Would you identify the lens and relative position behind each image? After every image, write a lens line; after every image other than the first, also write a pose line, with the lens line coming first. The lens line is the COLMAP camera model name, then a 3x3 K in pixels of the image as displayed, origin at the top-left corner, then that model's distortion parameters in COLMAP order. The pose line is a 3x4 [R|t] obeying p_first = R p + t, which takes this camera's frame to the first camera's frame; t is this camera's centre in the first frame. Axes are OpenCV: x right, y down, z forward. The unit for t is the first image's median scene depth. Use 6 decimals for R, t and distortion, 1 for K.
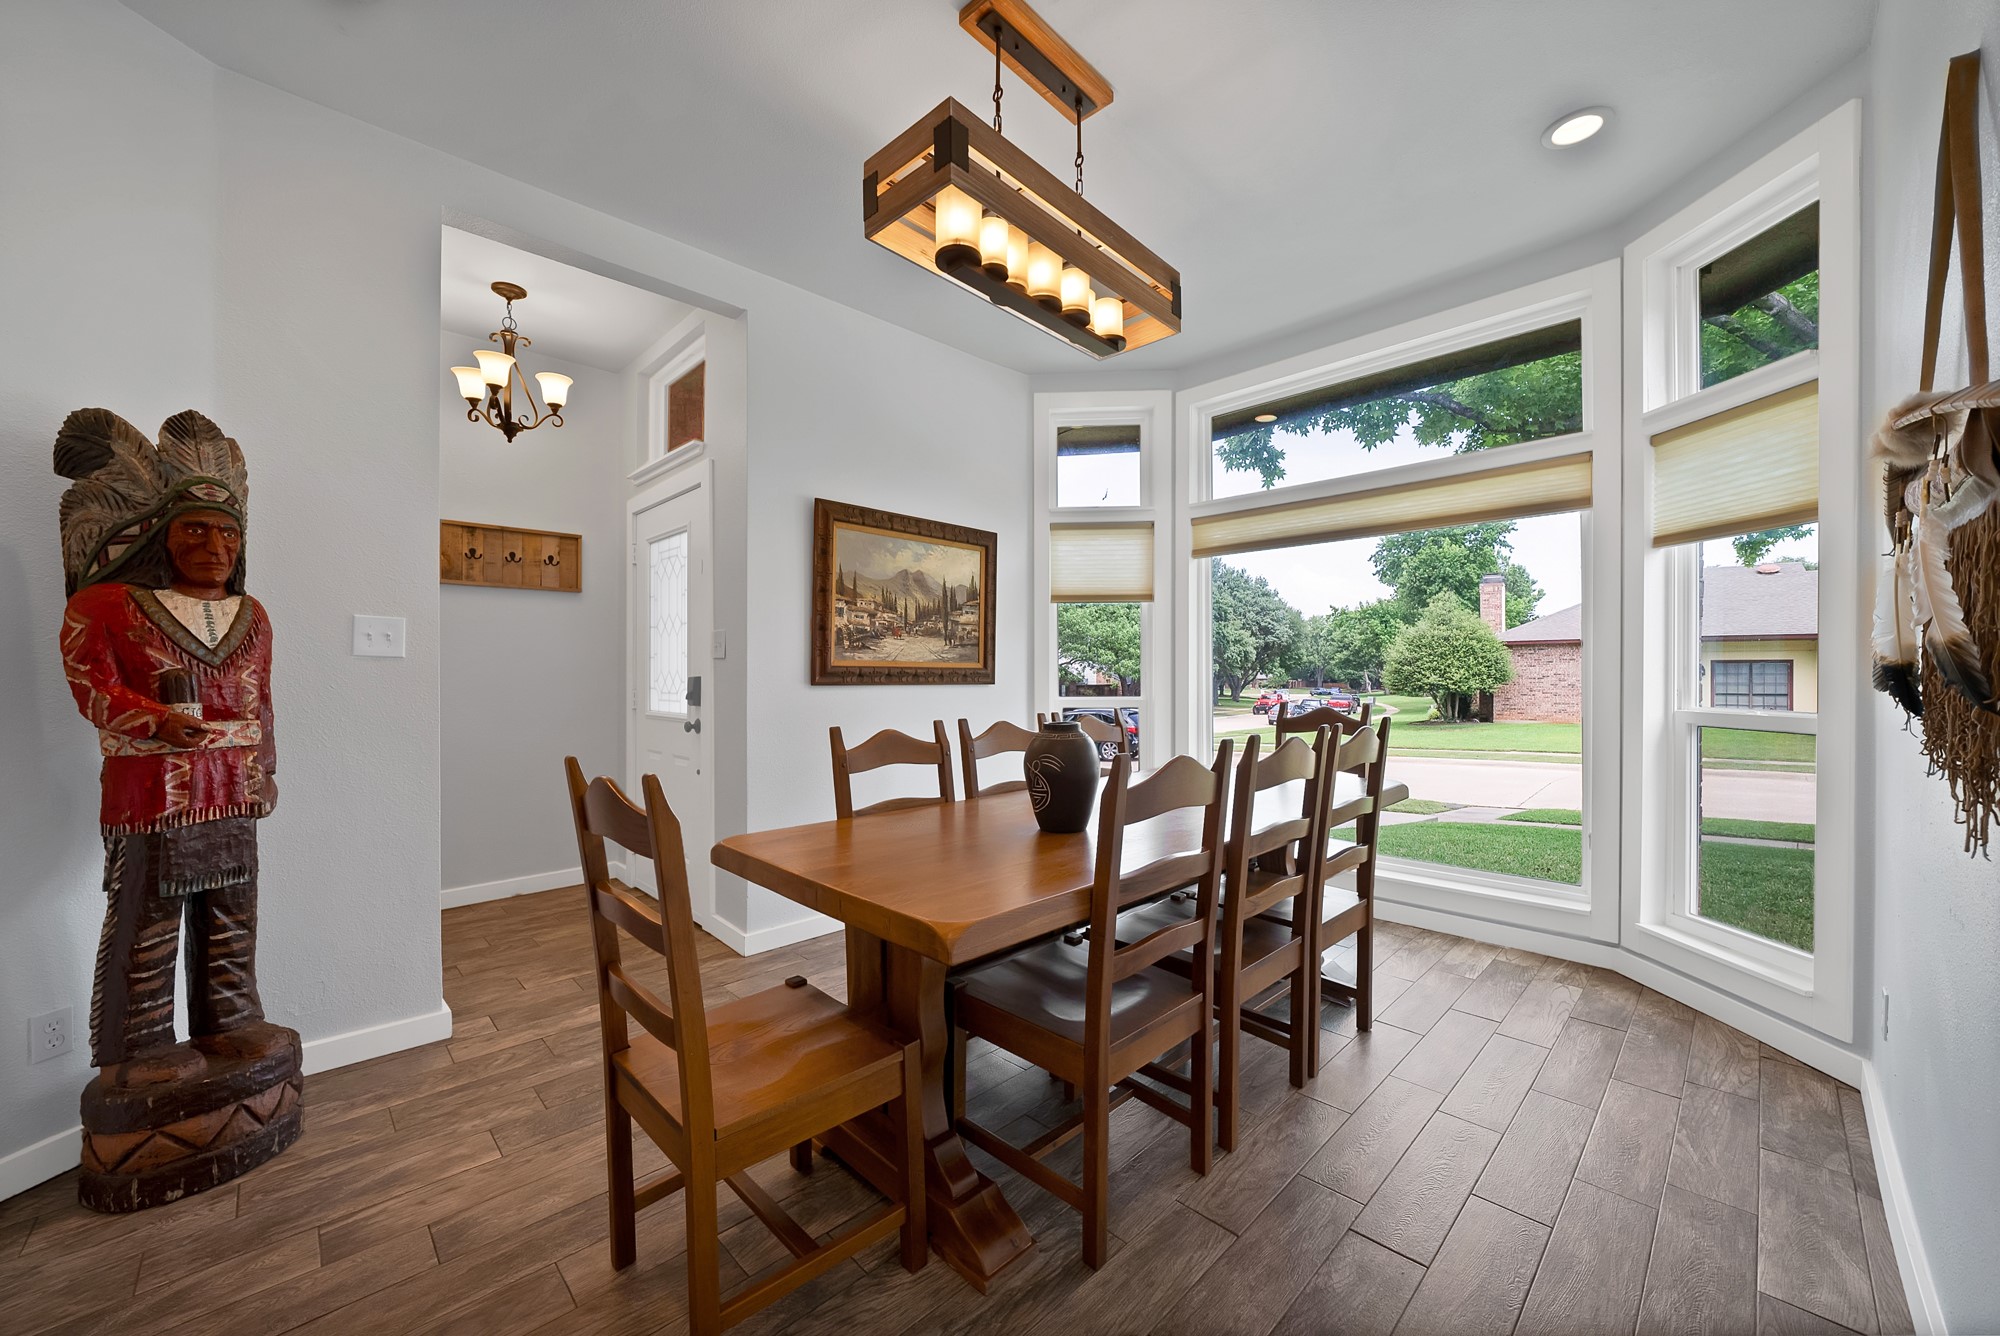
lens RADIAL K [[764.5, 0, 1000.0], [0, 764.5, 668.0], [0, 0, 1]] dist [-0.014626, 0.000329]
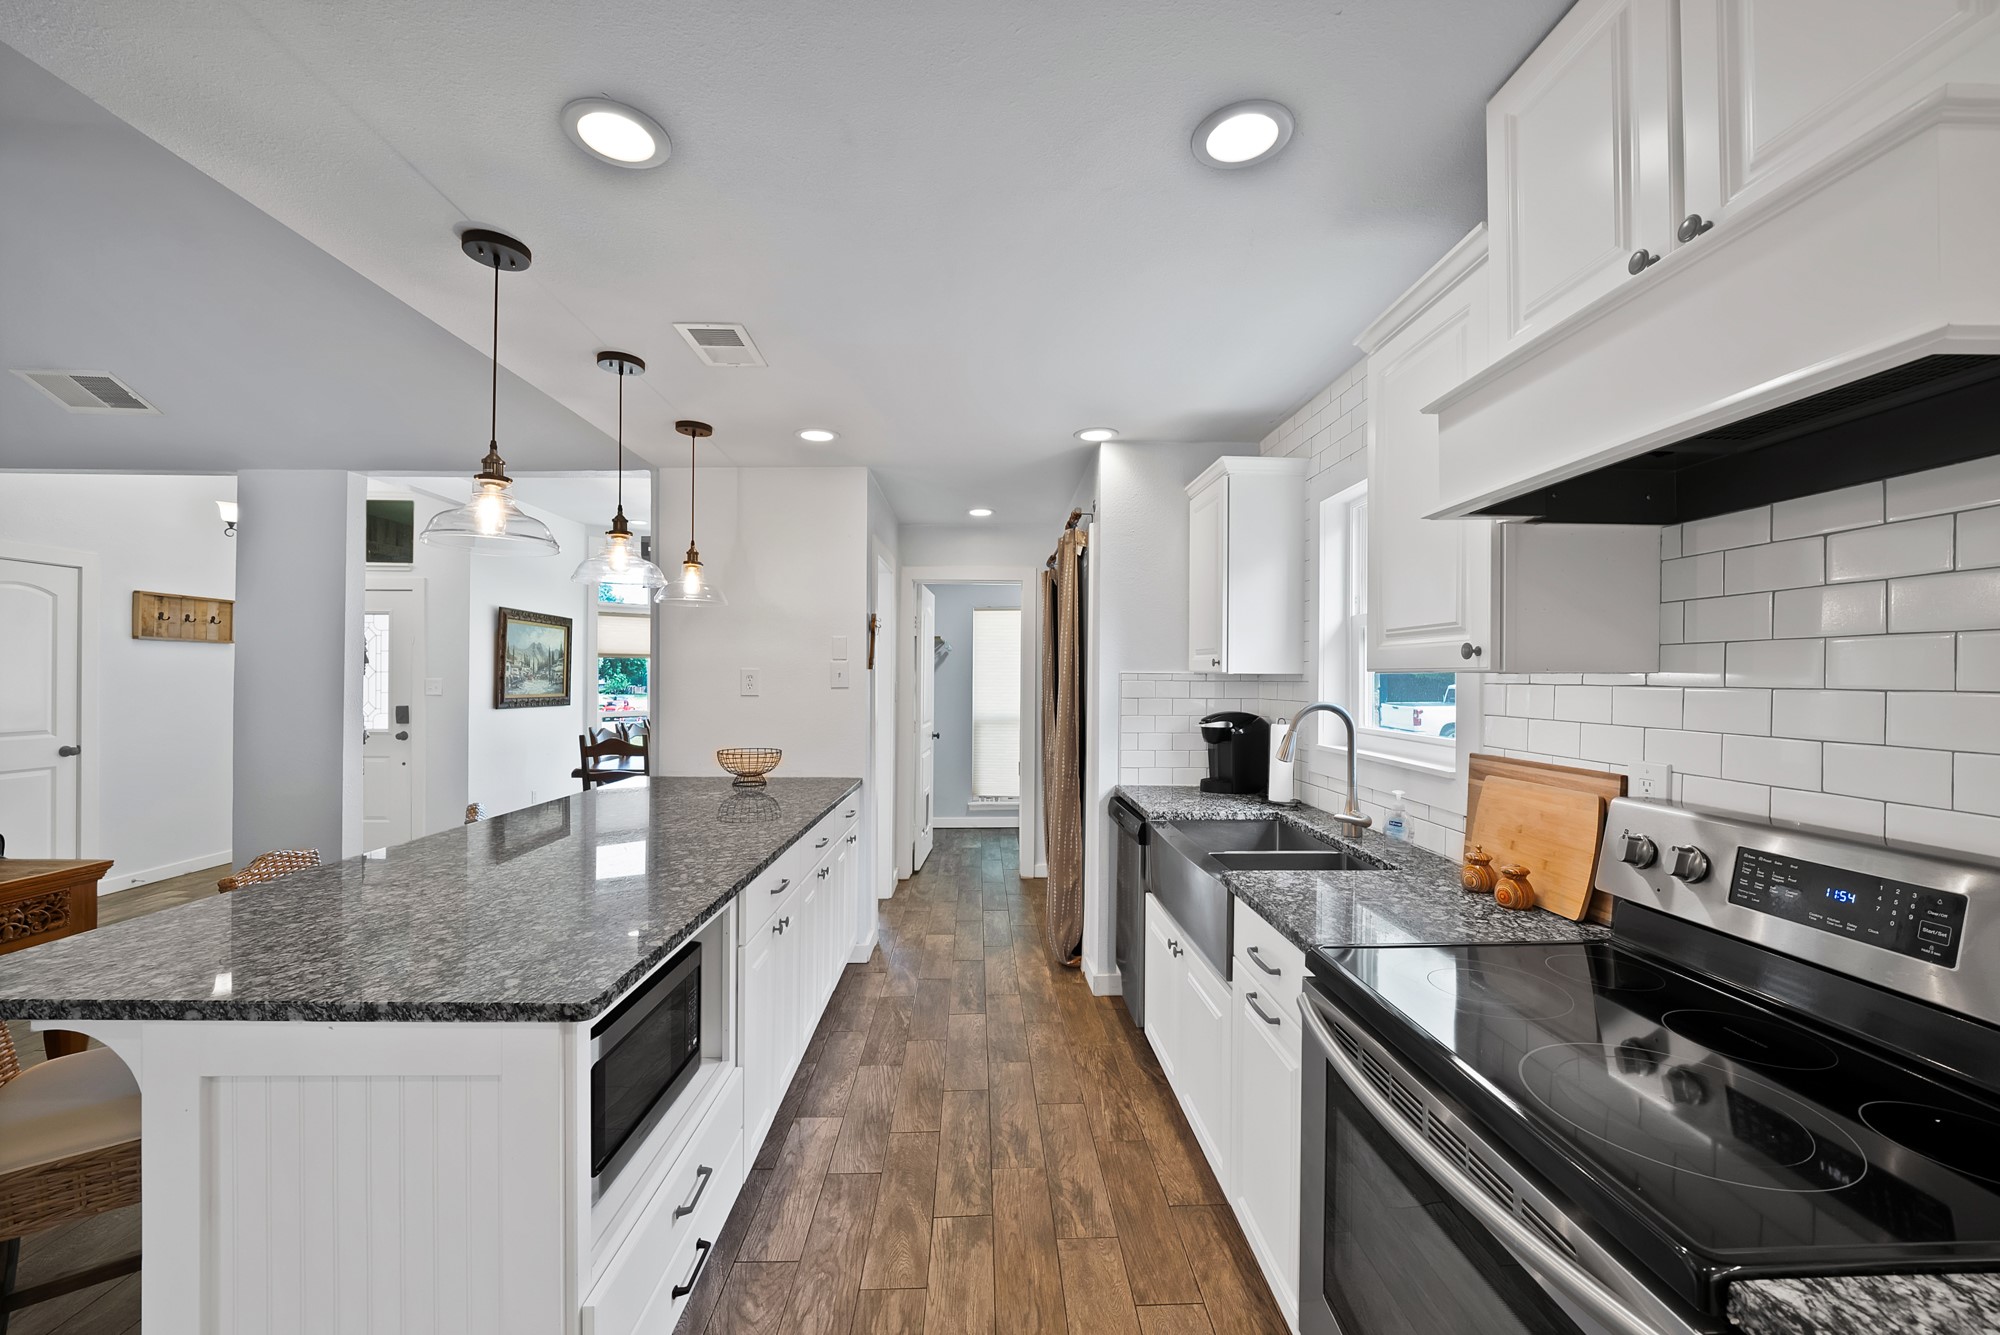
lens RADIAL K [[764.5, 0, 1000.0], [0, 764.5, 667.5], [0, 0, 1]] dist [-0.014626, 0.000329]
pose [[0.681035, 0.012253, 0.732148, -0.672162], [-0.006760, 0.999923, -0.010446, -0.058808], [-0.732219, 0.002164, 0.681065, -0.989861]]
